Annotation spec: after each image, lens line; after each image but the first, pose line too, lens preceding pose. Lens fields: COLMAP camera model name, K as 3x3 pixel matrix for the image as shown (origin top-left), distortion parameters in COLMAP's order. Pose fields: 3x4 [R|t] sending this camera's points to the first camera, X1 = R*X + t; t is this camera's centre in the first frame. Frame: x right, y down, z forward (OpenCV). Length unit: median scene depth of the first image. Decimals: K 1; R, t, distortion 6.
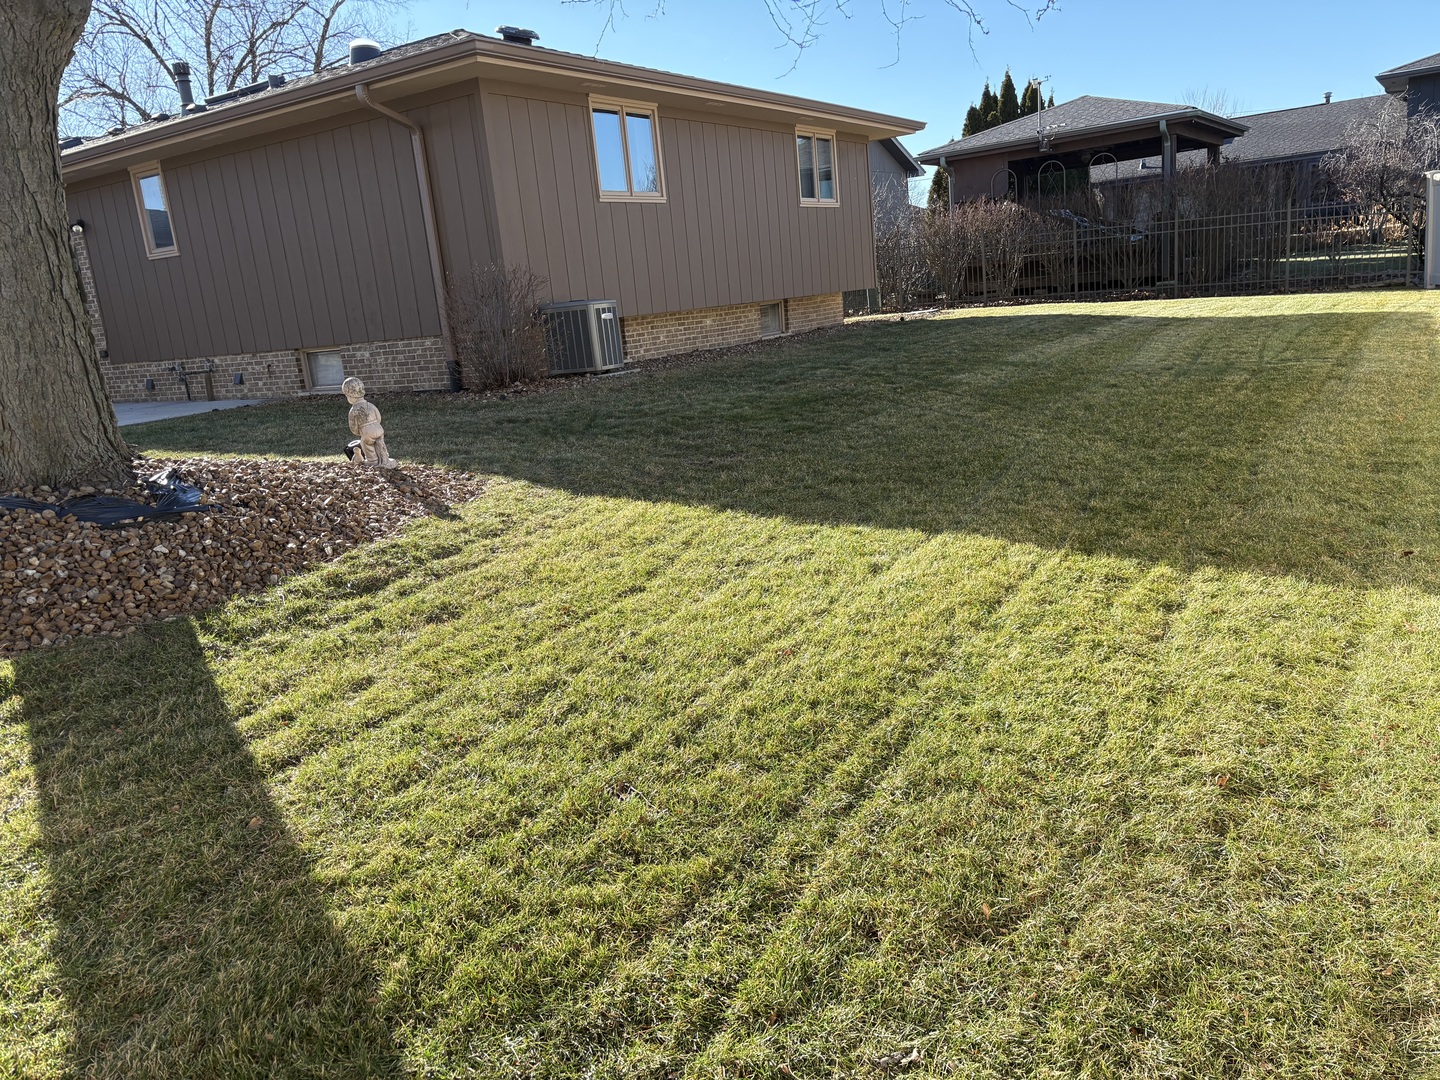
lens RADIAL K [[1092.4, 0, 720.0], [0, 1092.4, 540.0], [0, 0, 1]] dist [0.024521, 0.004407]
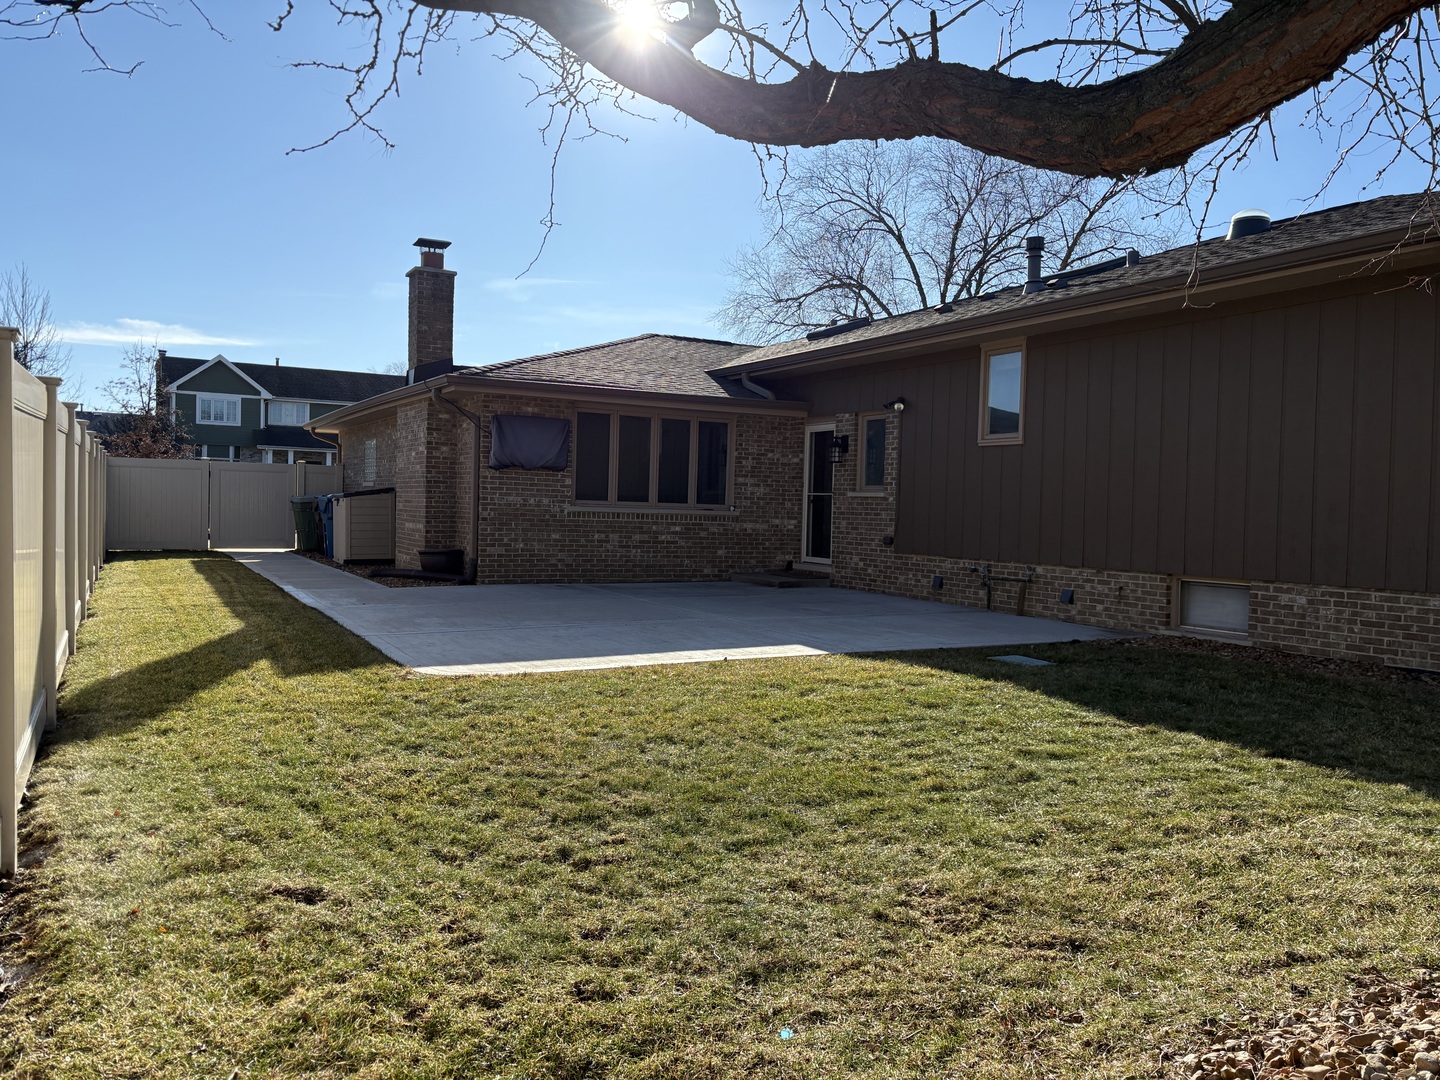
lens RADIAL K [[1096.3, 0, 720.0], [0, 1096.3, 540.0], [0, 0, 1]] dist [0.060307, -0.071459]
pose [[0.873592, 0.134956, -0.467572, -0.289600], [-0.214587, 0.969156, -0.121198, -0.034256], [0.436794, 0.206212, 0.875607, 0.172279]]
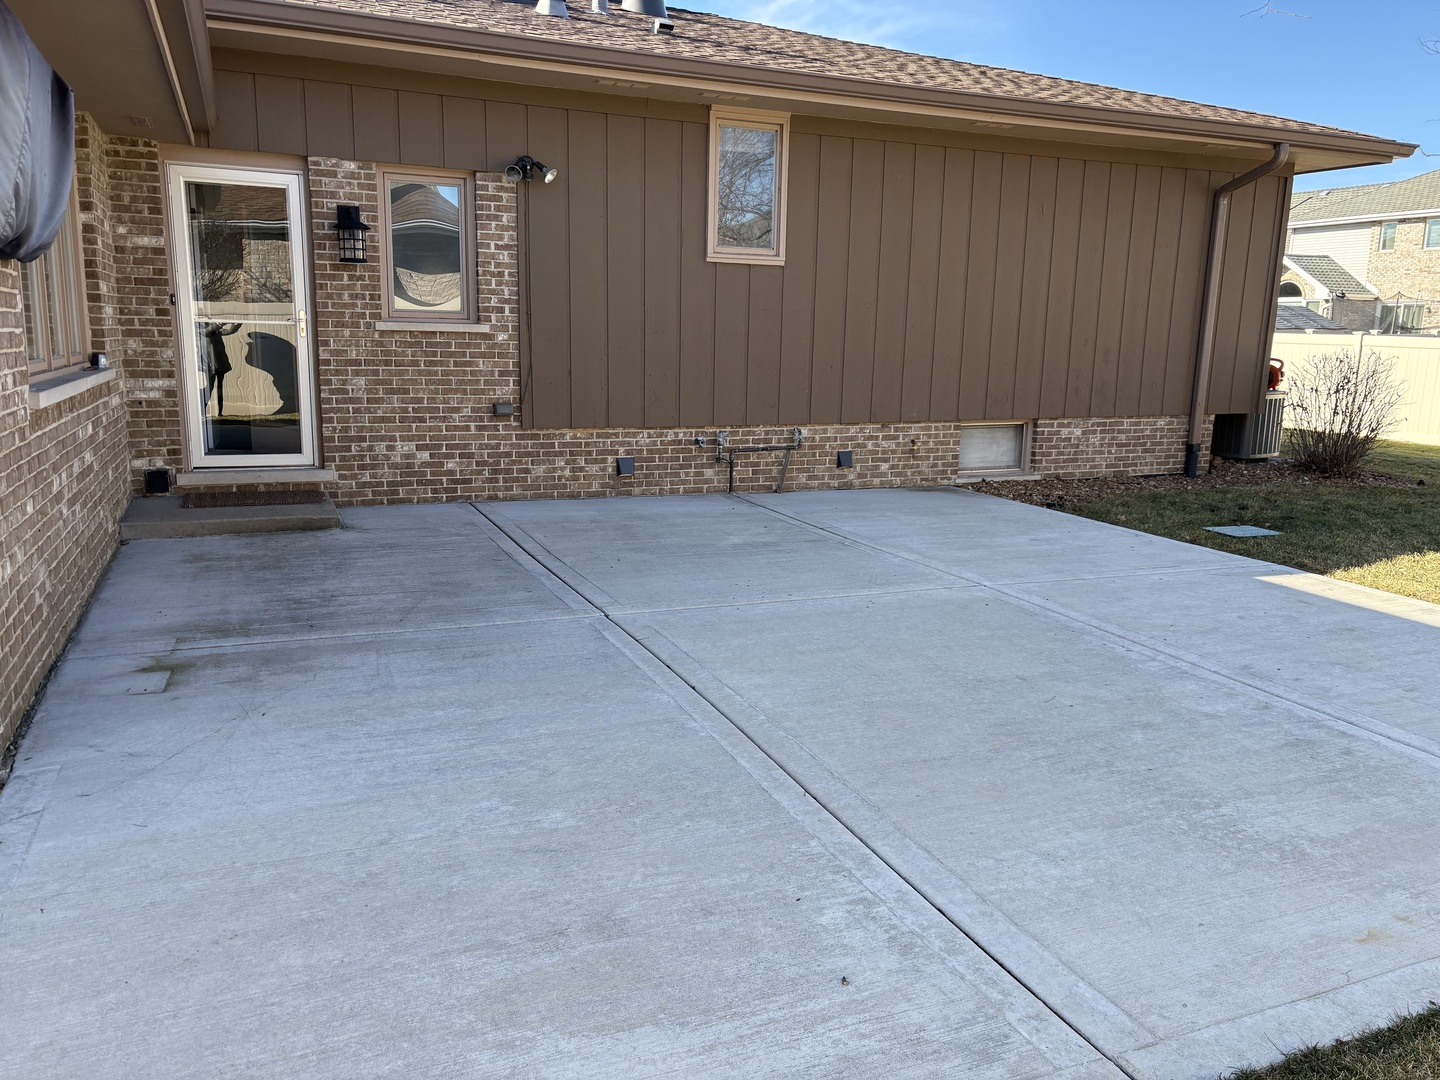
lens RADIAL K [[1096.3, 0, 720.0], [0, 1096.3, 540.0], [0, 0, 1]] dist [0.060307, -0.071459]
pose [[0.534379, -0.046589, 0.843960, -1.057672], [0.117560, 0.992872, -0.019627, -0.093708], [-0.837030, 0.109704, 0.536047, 0.711275]]
